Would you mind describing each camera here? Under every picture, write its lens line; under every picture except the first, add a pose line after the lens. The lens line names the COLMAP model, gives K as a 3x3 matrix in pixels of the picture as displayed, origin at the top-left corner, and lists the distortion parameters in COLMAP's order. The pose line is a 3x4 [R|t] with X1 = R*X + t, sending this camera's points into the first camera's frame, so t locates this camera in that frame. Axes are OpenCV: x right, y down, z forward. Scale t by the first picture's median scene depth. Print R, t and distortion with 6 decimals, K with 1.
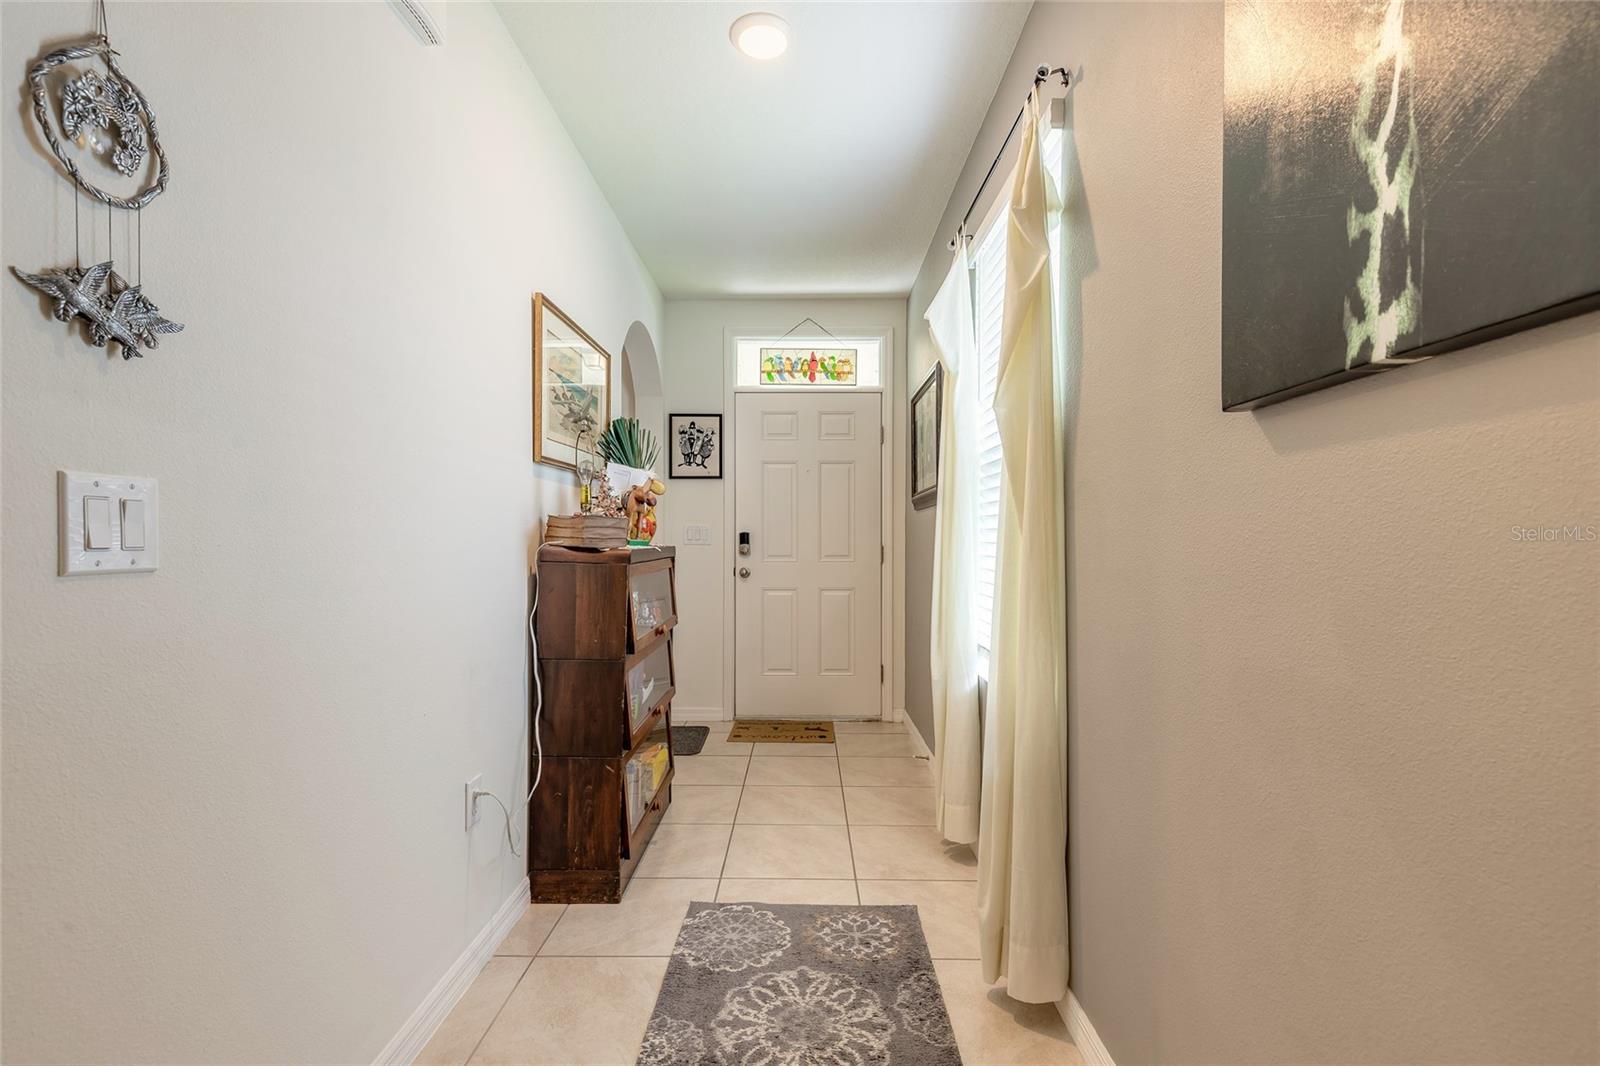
lens RADIAL K [[723.5, 0, 799.4], [0, 723.5, 535.7], [0, 0, 1]] dist [0.004248, -0.000339]
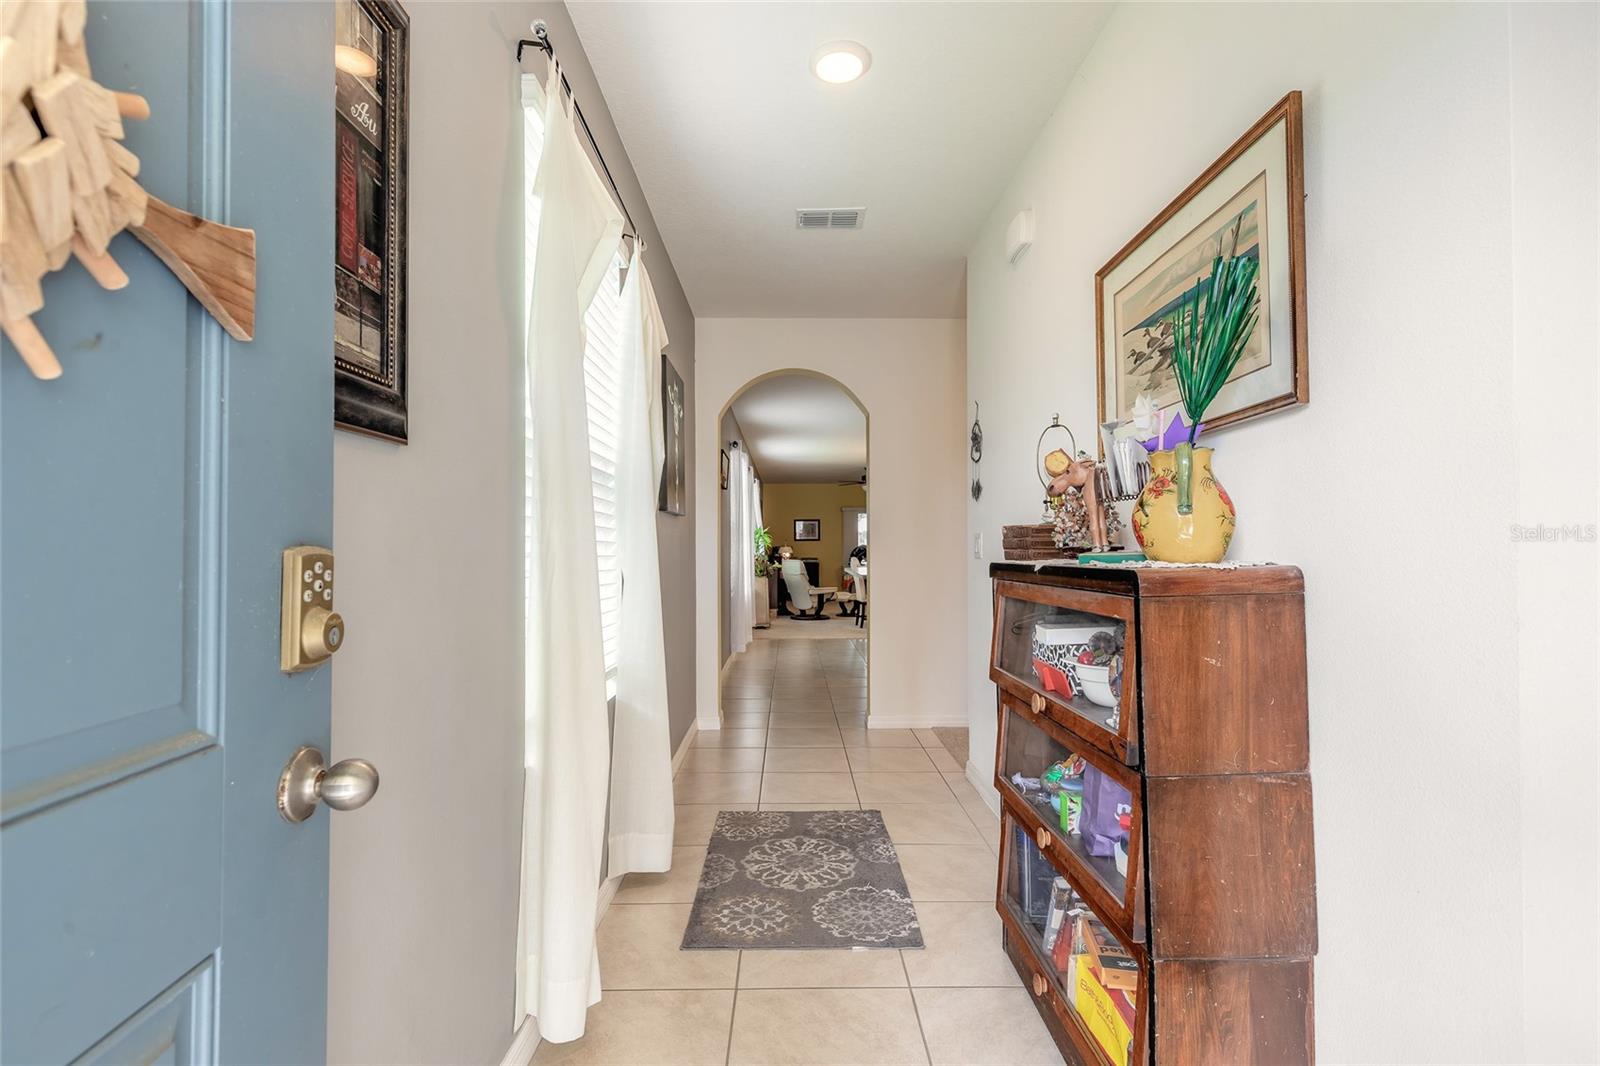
lens RADIAL K [[723.5, 0, 799.7], [0, 723.5, 533.4], [0, 0, 1]] dist [0.004248, -0.000339]
pose [[-0.999794, -0.004885, -0.019714, 0.025424], [-0.004392, 0.999678, -0.024984, 0.004290], [0.019830, -0.024892, -0.999493, 1.662253]]
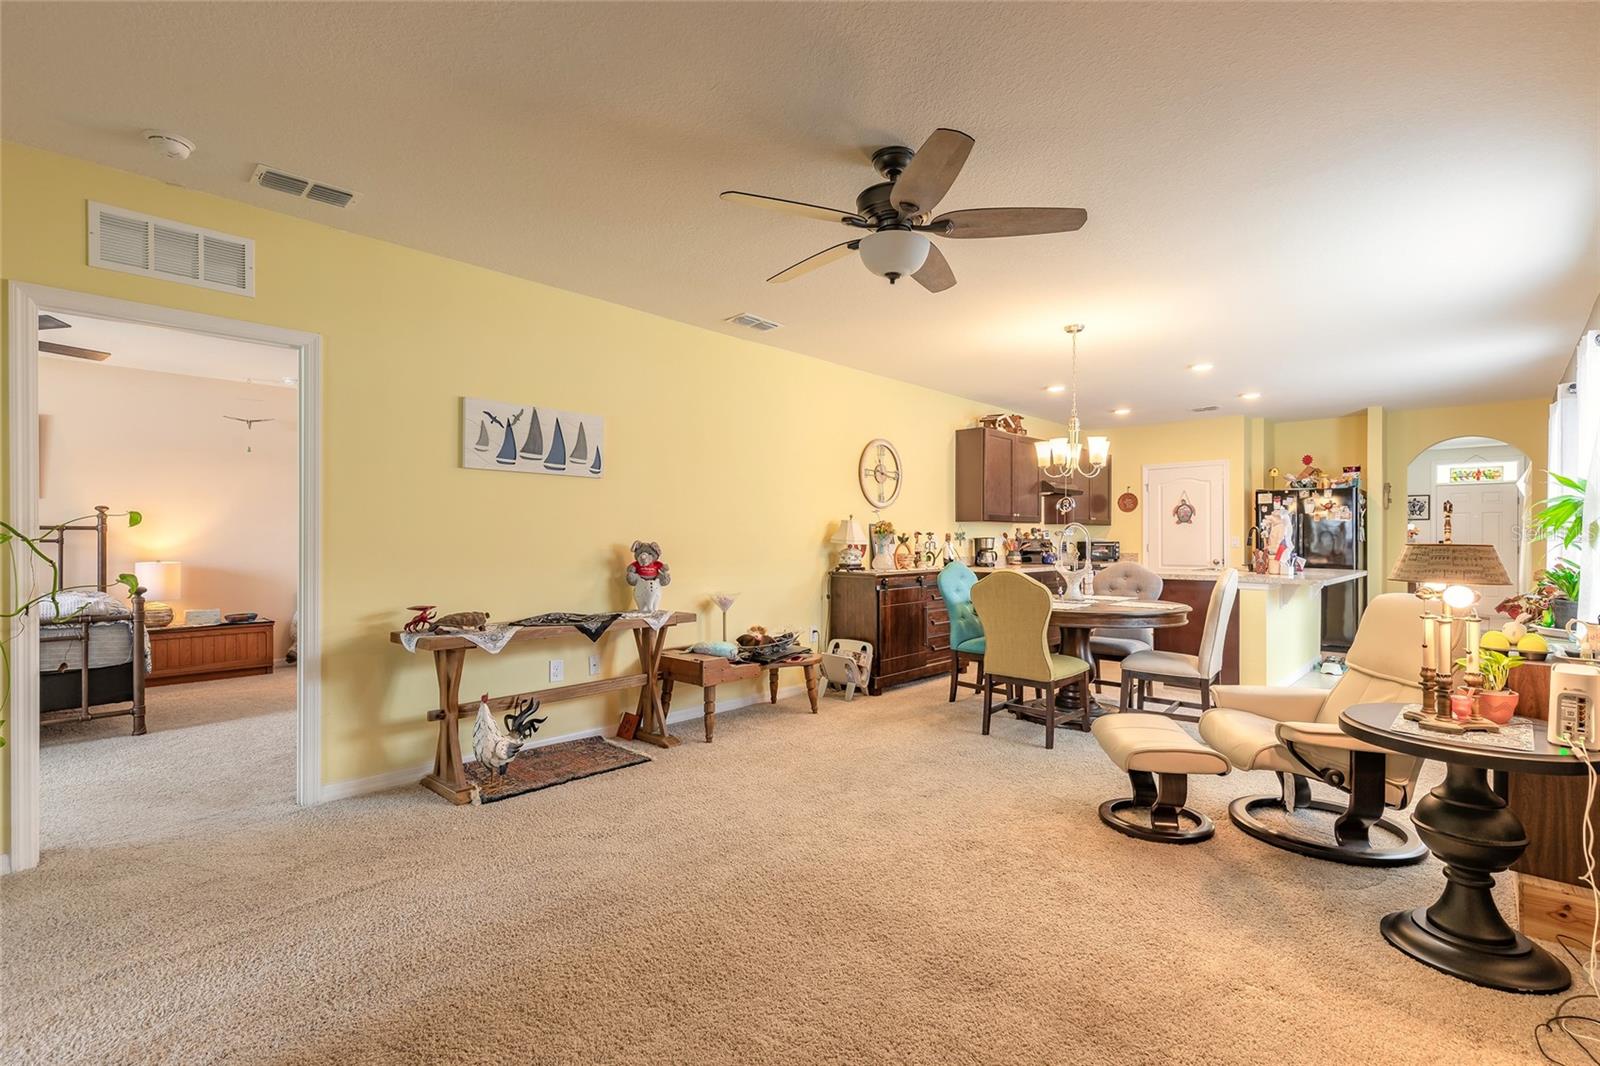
lens RADIAL K [[723.5, 0, 796.3], [0, 723.5, 538.8], [0, 0, 1]] dist [0.004248, -0.000339]
pose [[0.727076, -0.002775, -0.686551, 0.046799], [0.001499, 0.999996, -0.002454, -0.015689], [0.686555, 0.000756, 0.727077, -4.349546]]
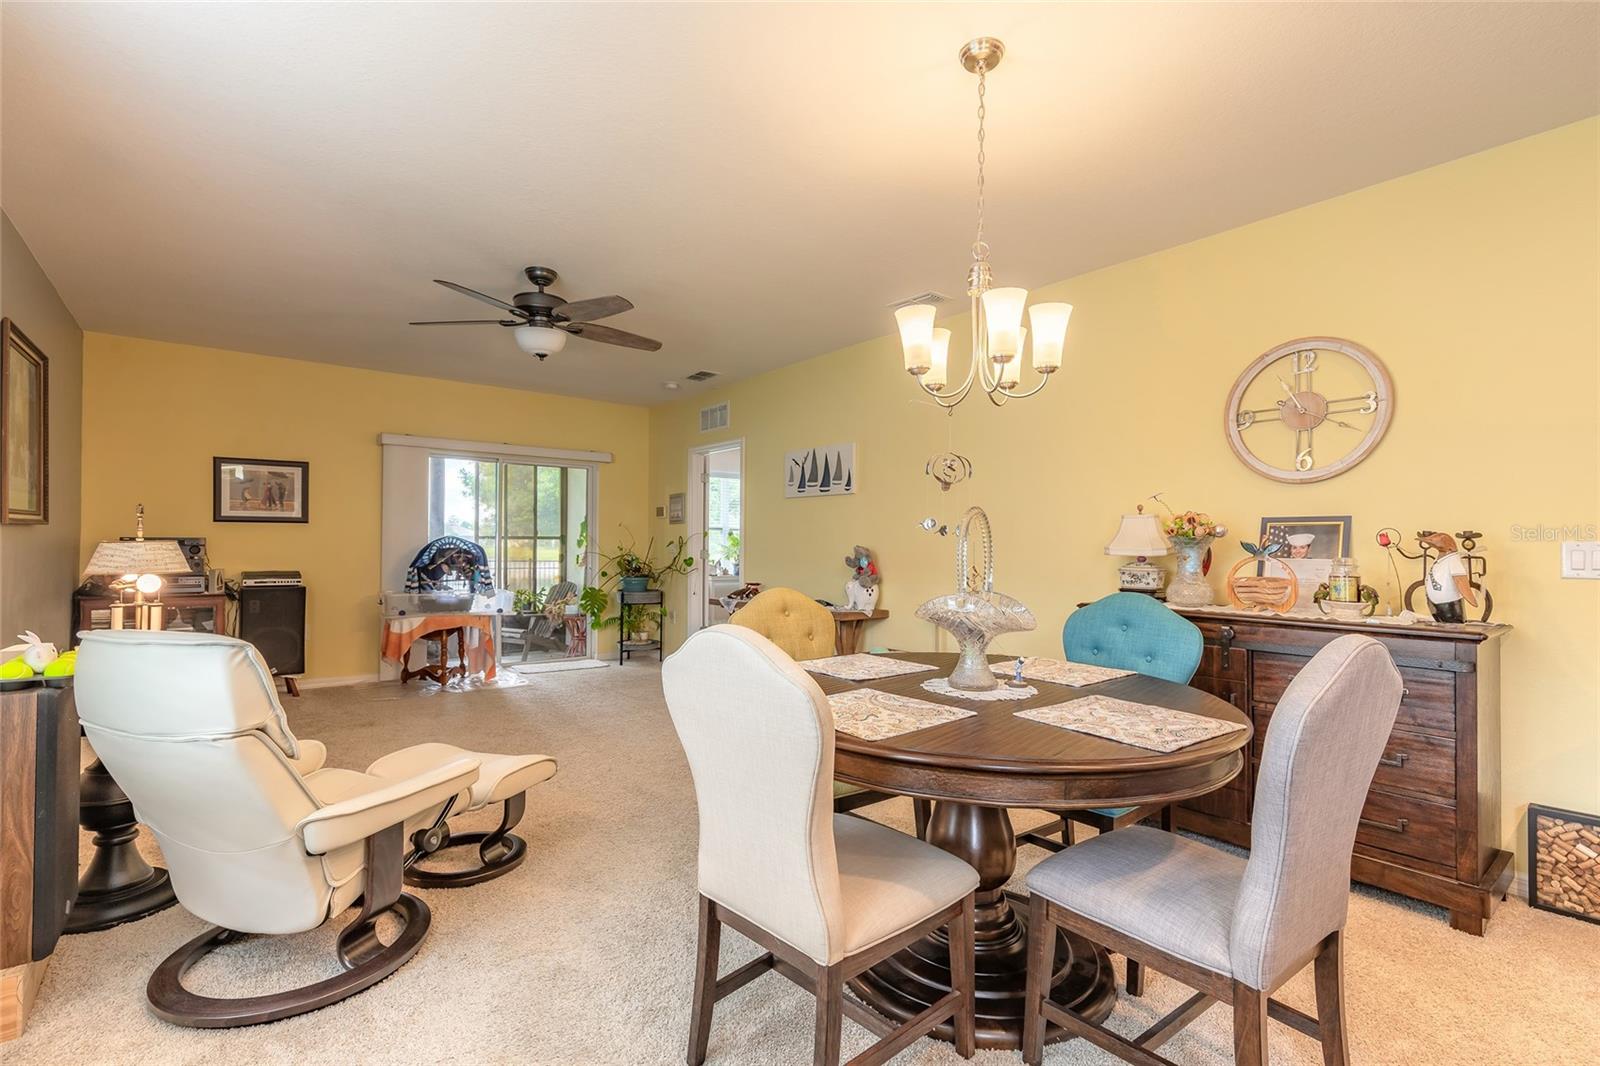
lens RADIAL K [[723.5, 0, 801.6], [0, 723.5, 539.8], [0, 0, 1]] dist [0.004248, -0.000339]
pose [[-0.777788, -0.014631, -0.628356, -0.065111], [-0.011831, 0.999893, -0.008638, -0.013687], [0.628415, 0.000716, -0.777878, -1.893625]]
